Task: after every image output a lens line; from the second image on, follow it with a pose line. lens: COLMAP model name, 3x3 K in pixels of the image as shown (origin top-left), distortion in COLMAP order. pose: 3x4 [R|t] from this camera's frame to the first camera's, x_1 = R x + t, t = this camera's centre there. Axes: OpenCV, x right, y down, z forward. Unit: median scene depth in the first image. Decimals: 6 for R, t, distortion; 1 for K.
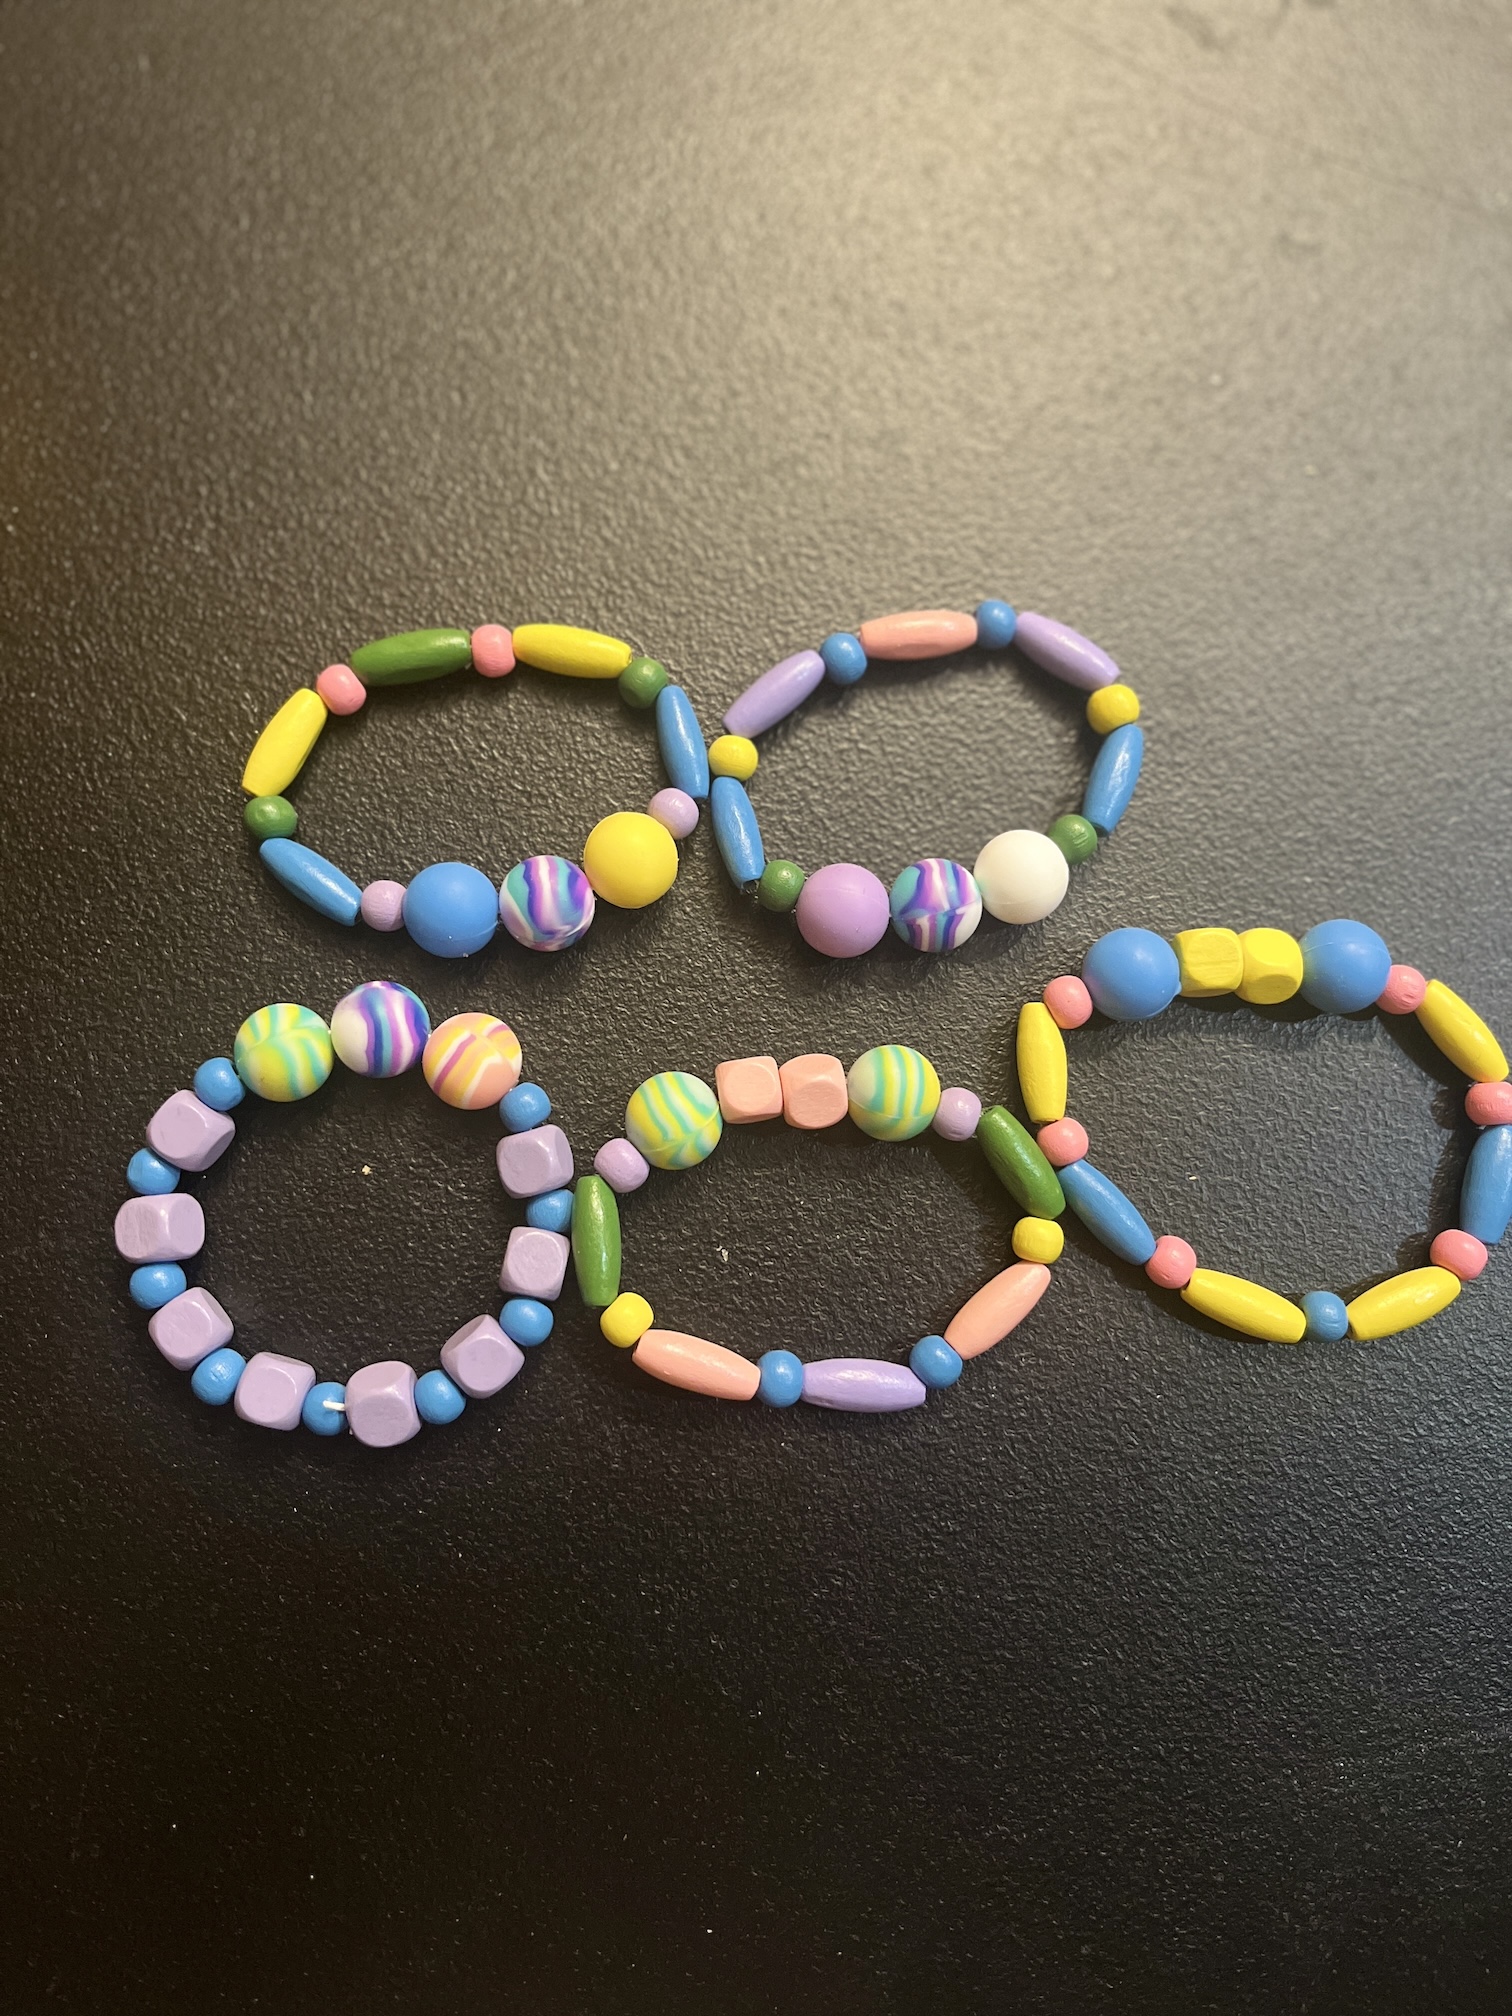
lens RADIAL K [[1514.9, 0, 758.5], [0, 1514.9, 1008.1], [0, 0, 1]] dist [0.001575, -0.020021]
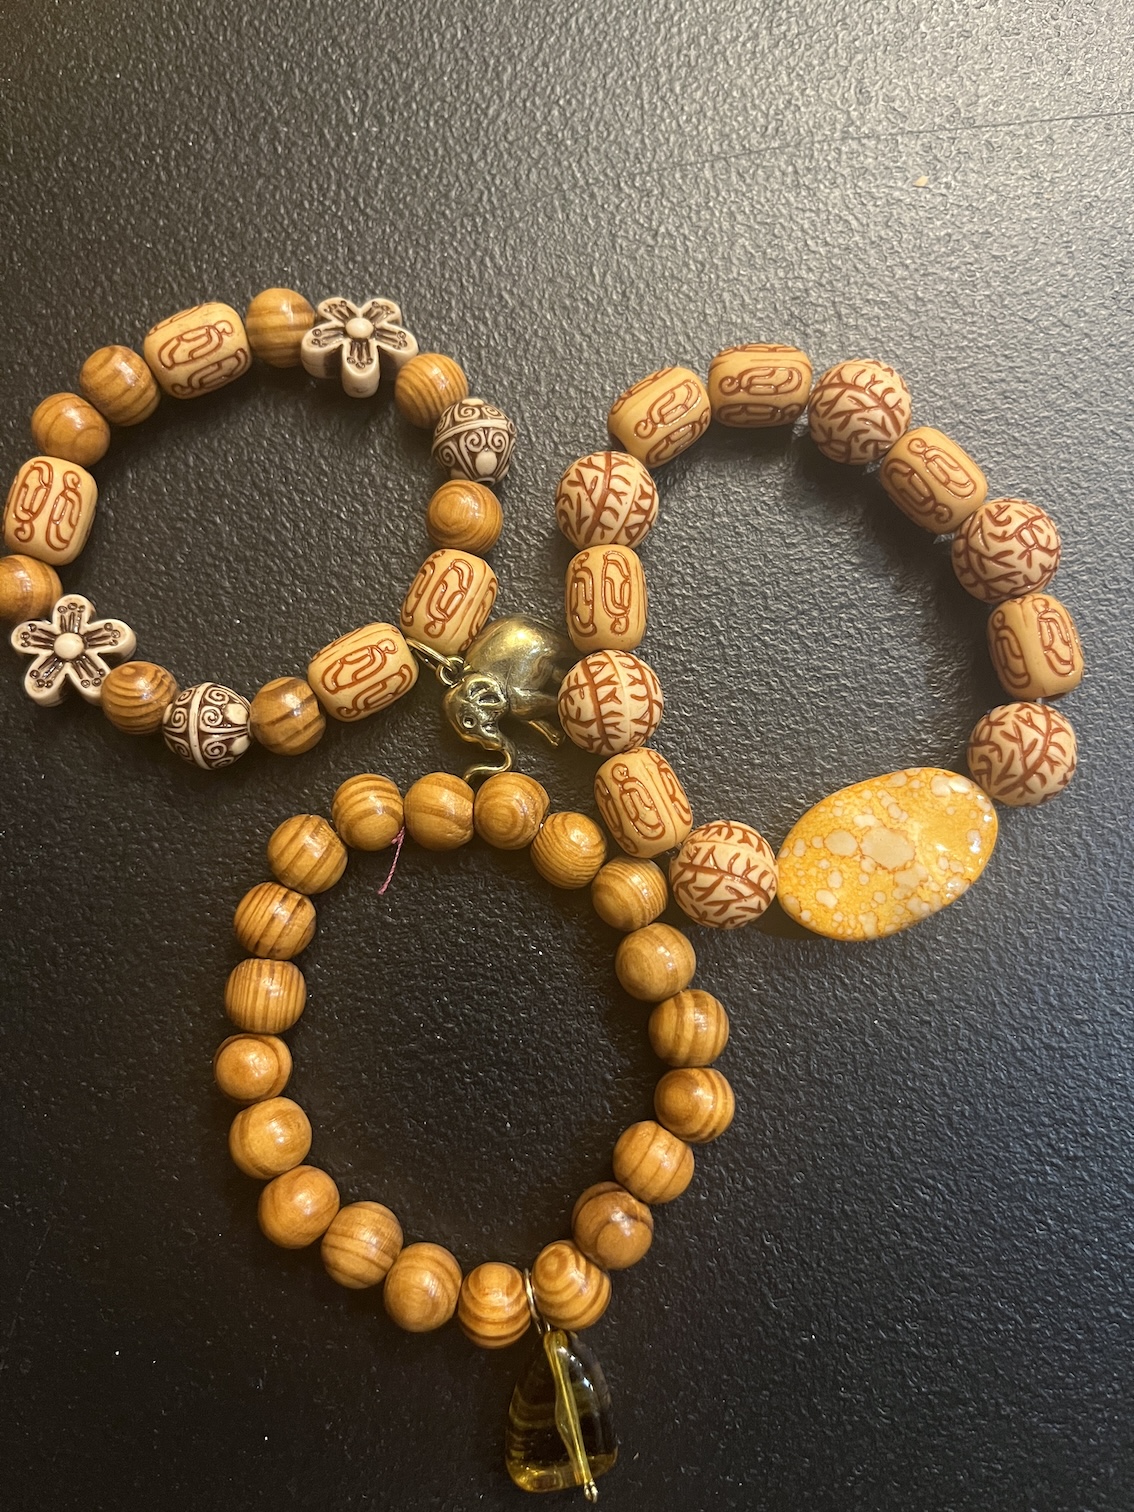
lens RADIAL K [[1136.2, 0, 568.2], [0, 1136.2, 752.3], [0, 0, 1]] dist [0.001575, -0.020021]
pose [[0.971793, 0.118749, -0.203756, -0.037632], [-0.094240, 0.987535, 0.126066, 0.078918], [0.216186, -0.103308, 0.970871, 0.370619]]
